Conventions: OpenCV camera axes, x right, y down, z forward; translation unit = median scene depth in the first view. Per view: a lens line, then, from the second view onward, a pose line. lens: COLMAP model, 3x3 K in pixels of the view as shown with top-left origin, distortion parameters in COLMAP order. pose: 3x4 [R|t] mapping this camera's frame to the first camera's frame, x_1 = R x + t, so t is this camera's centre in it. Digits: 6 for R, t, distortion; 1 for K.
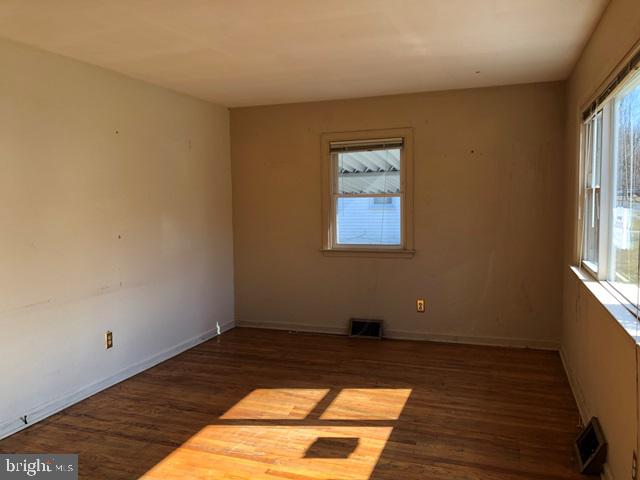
lens RADIAL K [[528.2, 0, 320.0], [0, 528.2, 240.0], [0, 0, 1]] dist [0.044895, 0.005620]
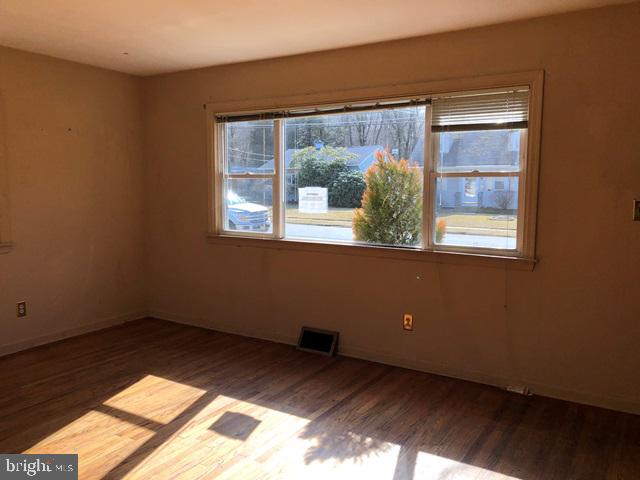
lens RADIAL K [[528.2, 0, 320.0], [0, 528.2, 240.0], [0, 0, 1]] dist [0.044895, 0.005620]
pose [[0.211292, -0.085990, 0.973633, -0.714541], [0.067619, 0.995022, 0.073204, -0.017298], [-0.975081, 0.050369, 0.216054, 0.486715]]
